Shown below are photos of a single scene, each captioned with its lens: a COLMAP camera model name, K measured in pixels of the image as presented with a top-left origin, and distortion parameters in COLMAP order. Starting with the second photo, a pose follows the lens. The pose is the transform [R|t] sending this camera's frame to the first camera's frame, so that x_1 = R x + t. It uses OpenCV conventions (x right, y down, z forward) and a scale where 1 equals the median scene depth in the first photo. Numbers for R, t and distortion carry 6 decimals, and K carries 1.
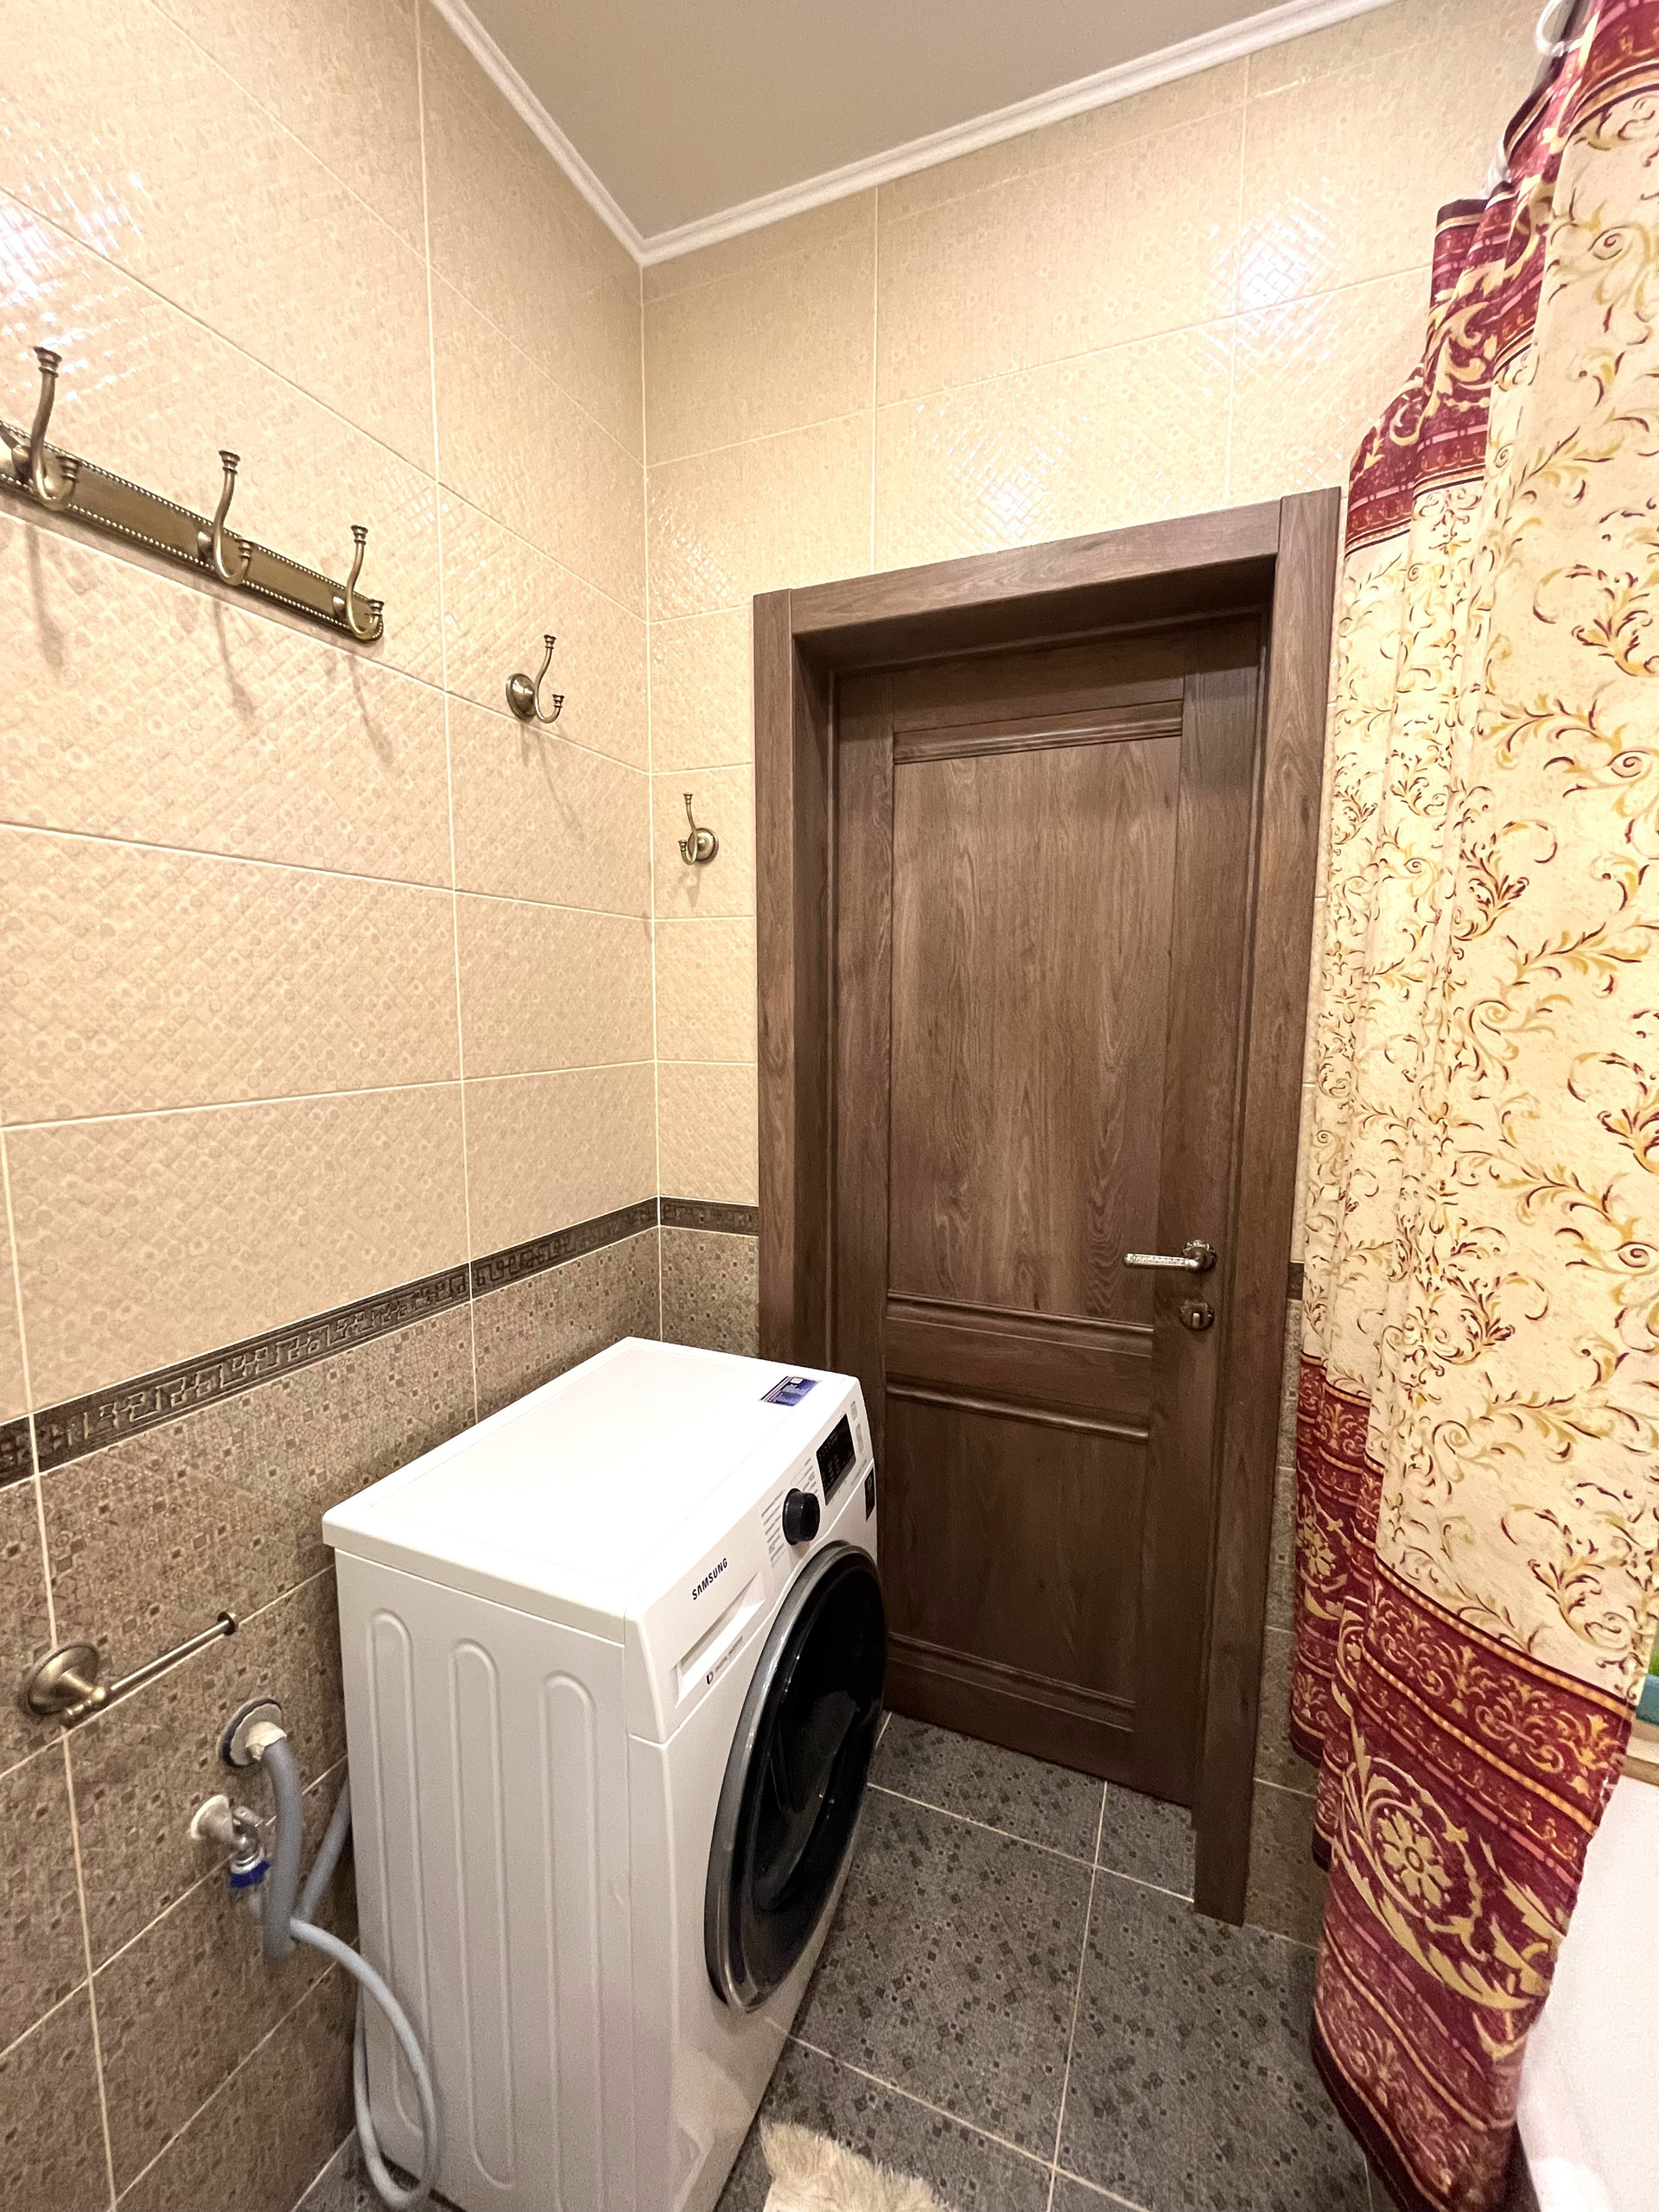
lens RADIAL K [[888.6, 0, 834.2], [0, 888.6, 1106.2], [0, 0, 1]] dist [-0.004143, 0.000245]
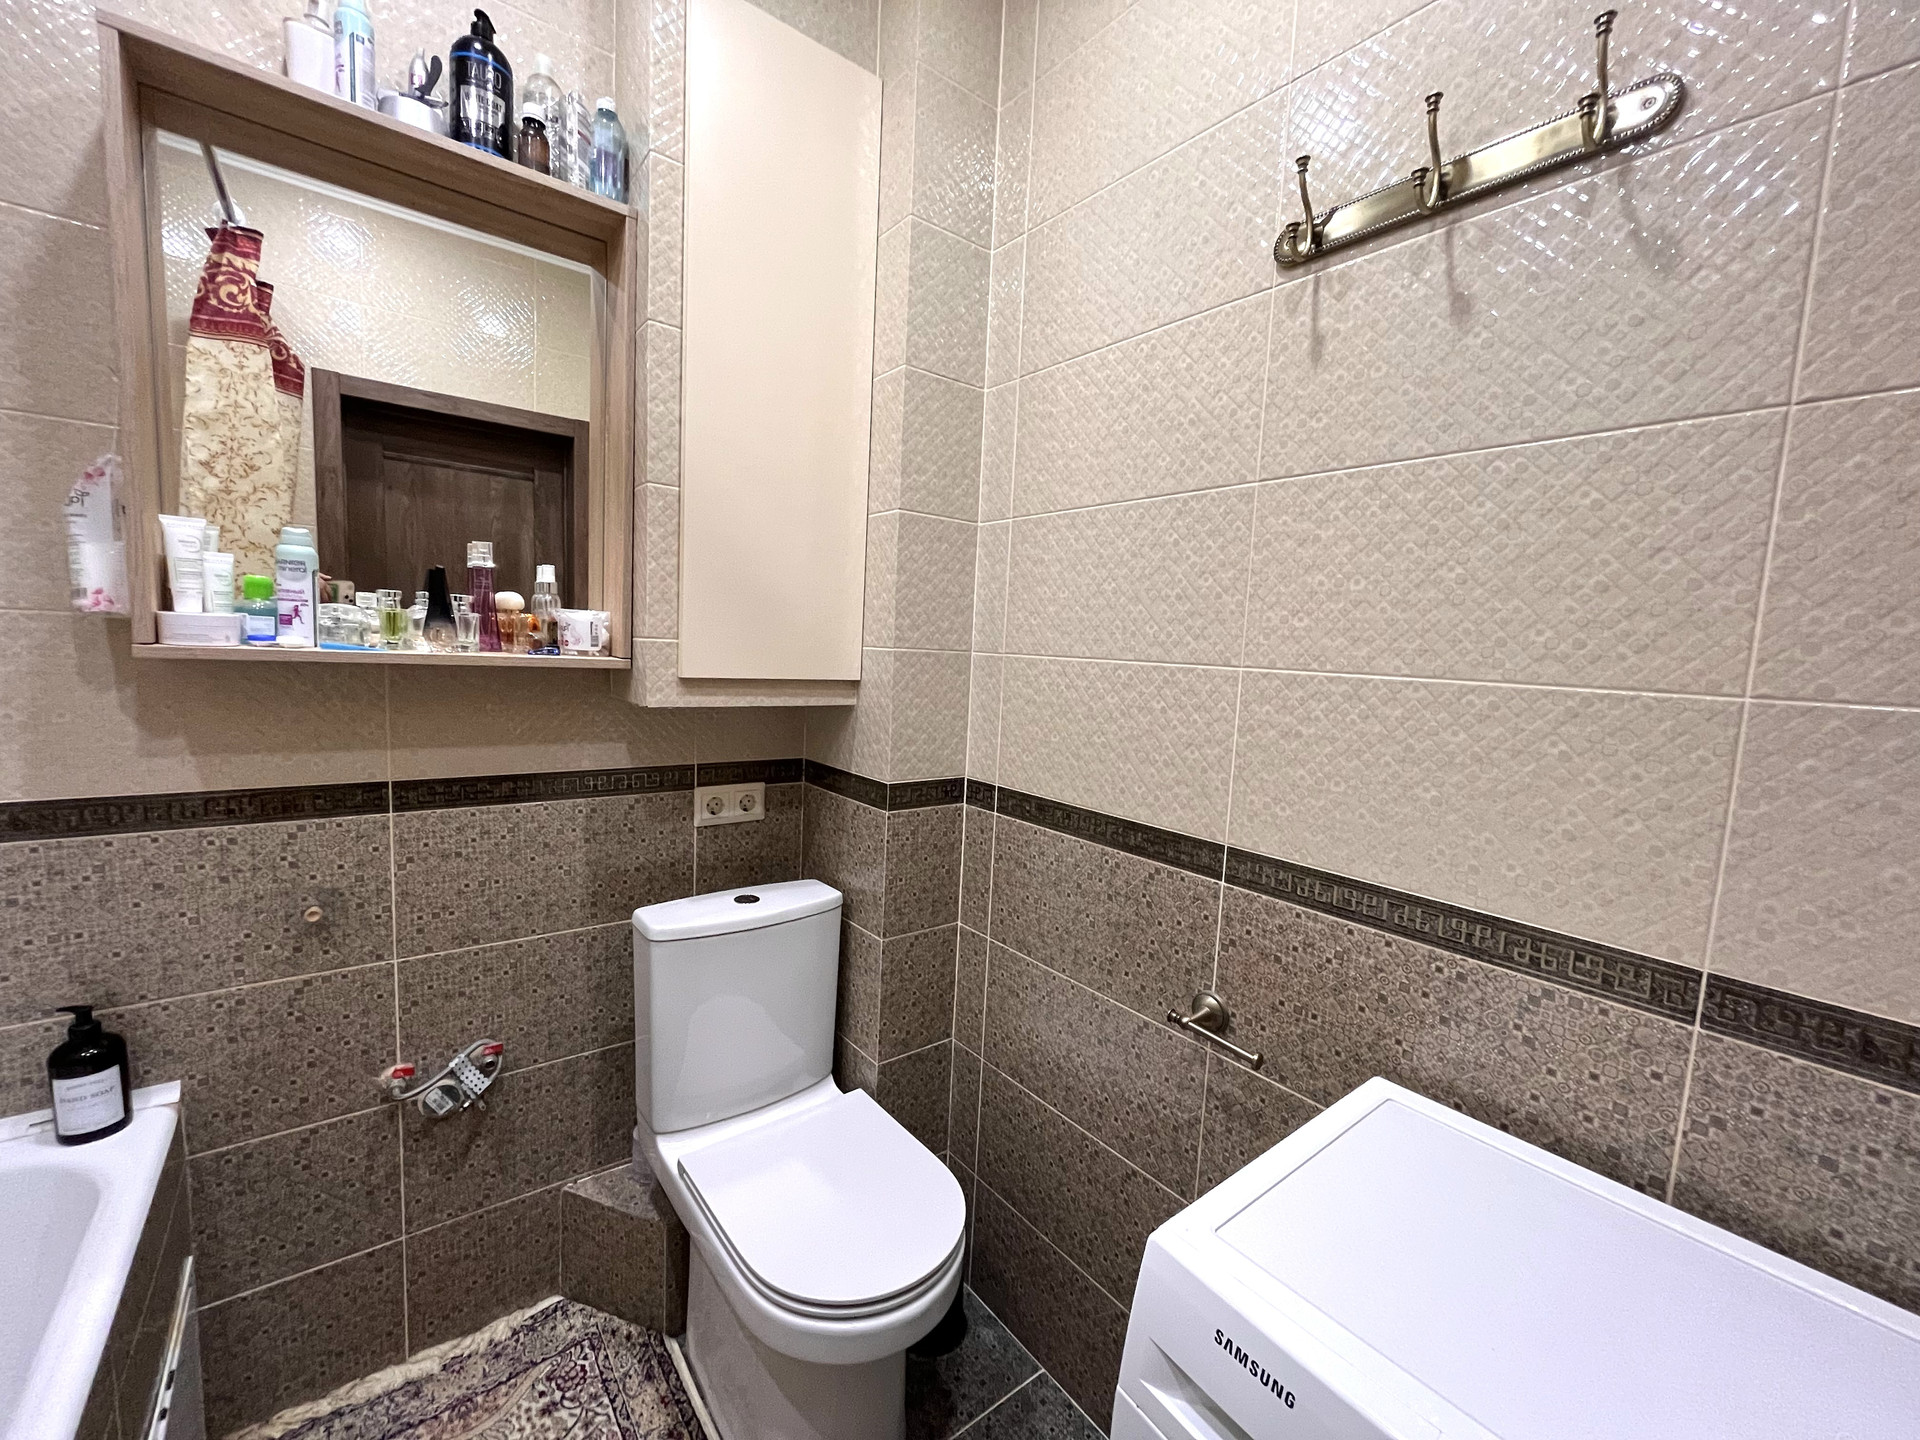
lens RADIAL K [[771.3, 0, 962.9], [0, 771.3, 725.7], [0, 0, 1]] dist [-0.004143, 0.000245]
pose [[-0.482718, 0.065499, -0.873323, 0.428115], [-0.150876, 0.976070, 0.156600, -0.013087], [0.862682, 0.207357, -0.461284, 0.914296]]
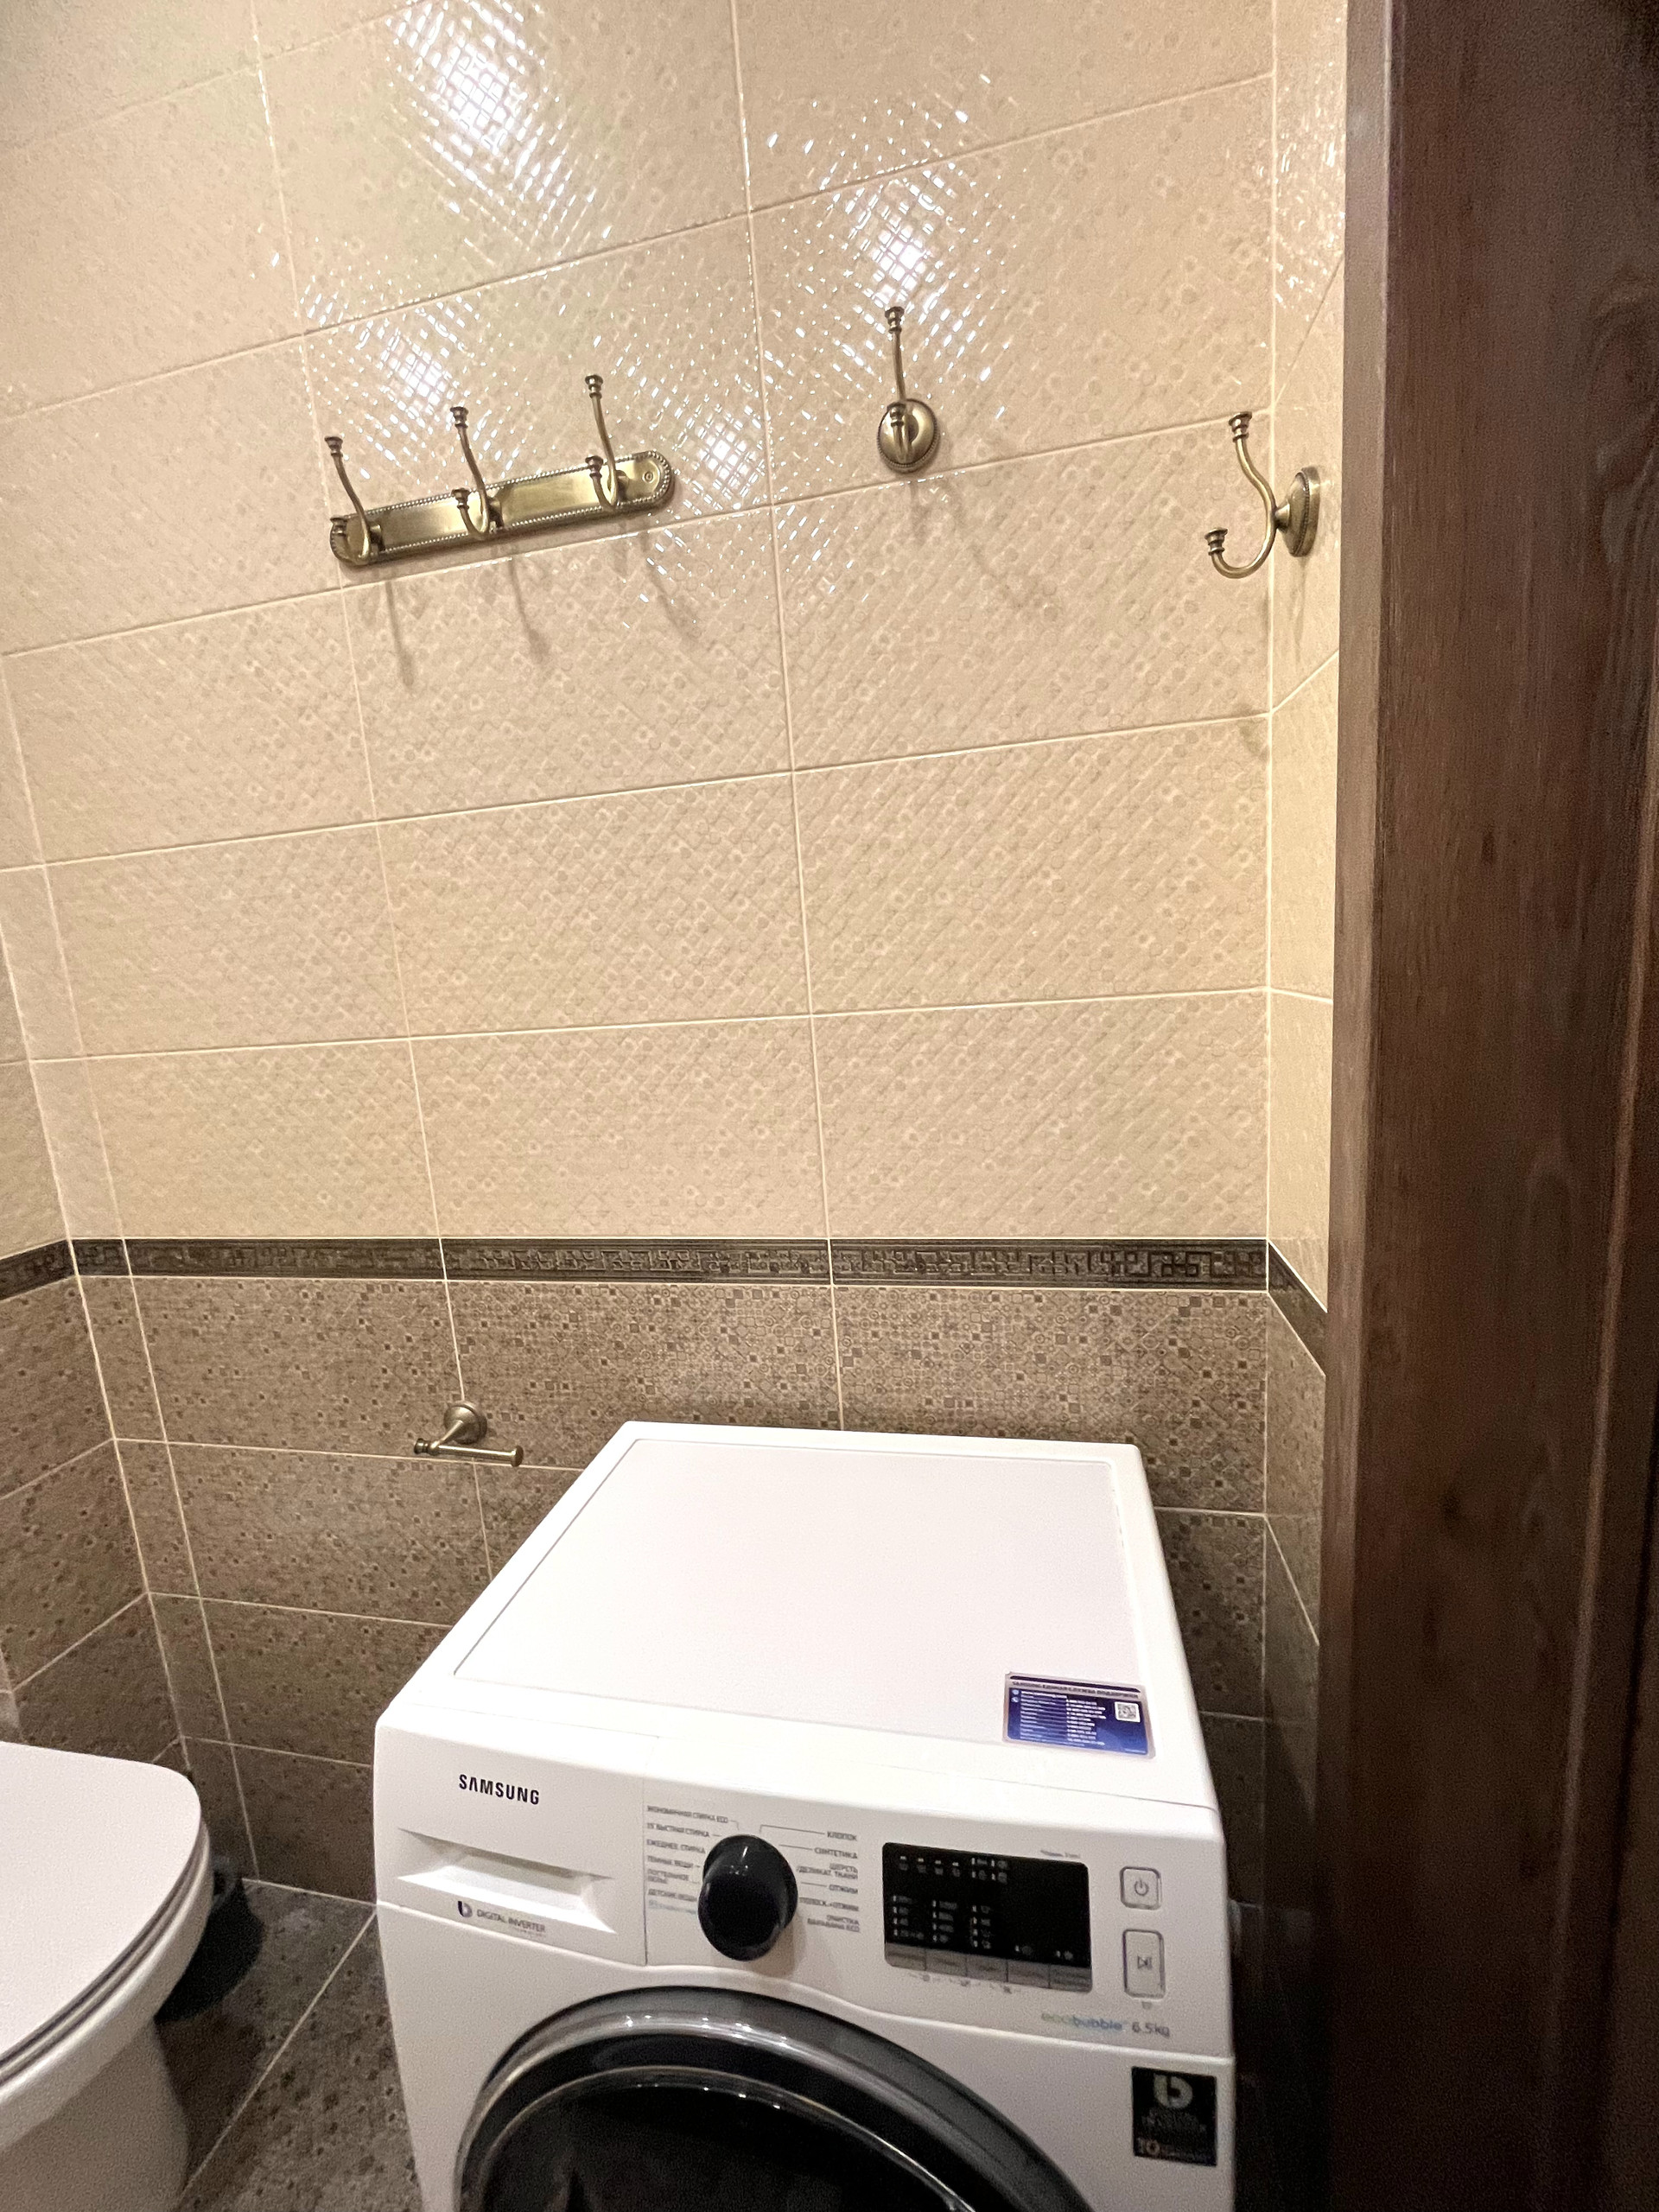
lens RADIAL K [[888.6, 0, 835.4], [0, 888.6, 1103.9], [0, 0, 1]] dist [-0.004143, 0.000245]
pose [[0.180964, 0.146947, -0.972450, 0.445591], [-0.042686, 0.989017, 0.141507, -0.076257], [0.982563, 0.015902, 0.185249, 1.044792]]
